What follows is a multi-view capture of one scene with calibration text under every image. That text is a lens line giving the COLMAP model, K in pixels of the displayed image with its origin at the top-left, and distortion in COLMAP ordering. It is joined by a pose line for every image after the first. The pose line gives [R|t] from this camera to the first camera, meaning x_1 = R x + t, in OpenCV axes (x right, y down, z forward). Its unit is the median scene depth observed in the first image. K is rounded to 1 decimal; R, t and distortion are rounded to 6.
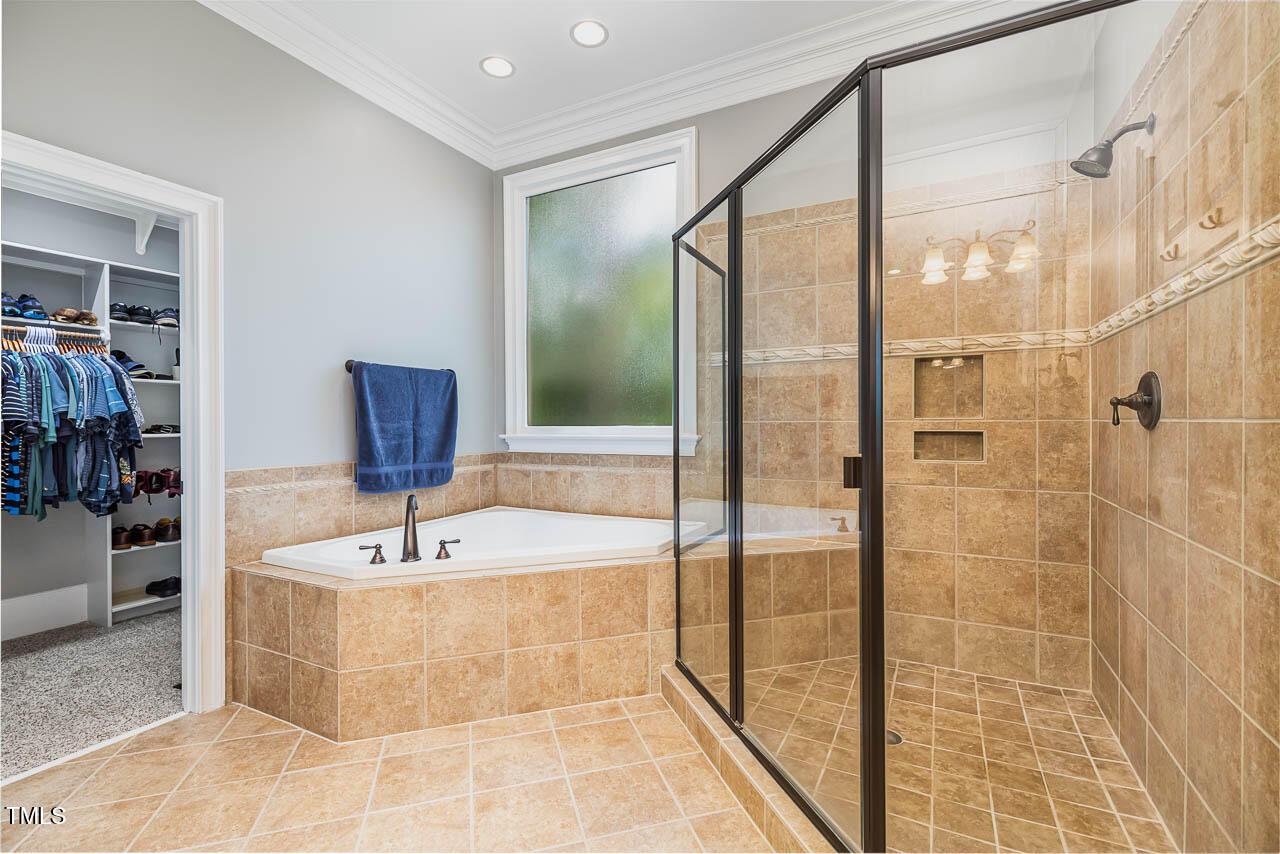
lens RADIAL K [[575.8, 0, 634.6], [0, 575.8, 428.5], [0, 0, 1]] dist [0.015465, -0.001226]
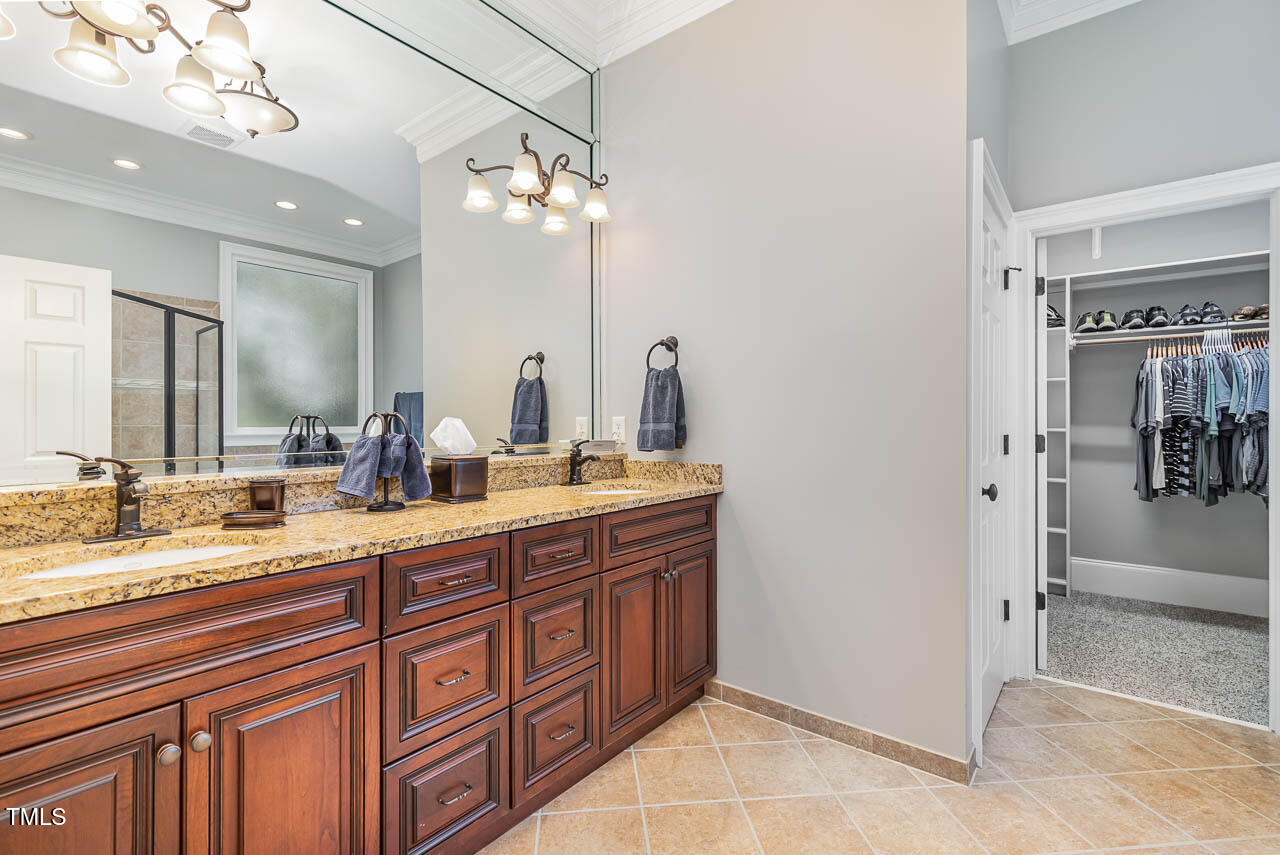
lens RADIAL K [[575.8, 0, 636.6], [0, 575.8, 421.7], [0, 0, 1]] dist [0.015465, -0.001226]
pose [[-0.185959, 0.004107, -0.982549, 0.267198], [-0.007191, 0.999959, 0.005541, 0.000068], [0.982531, 0.008096, -0.185922, 0.144987]]
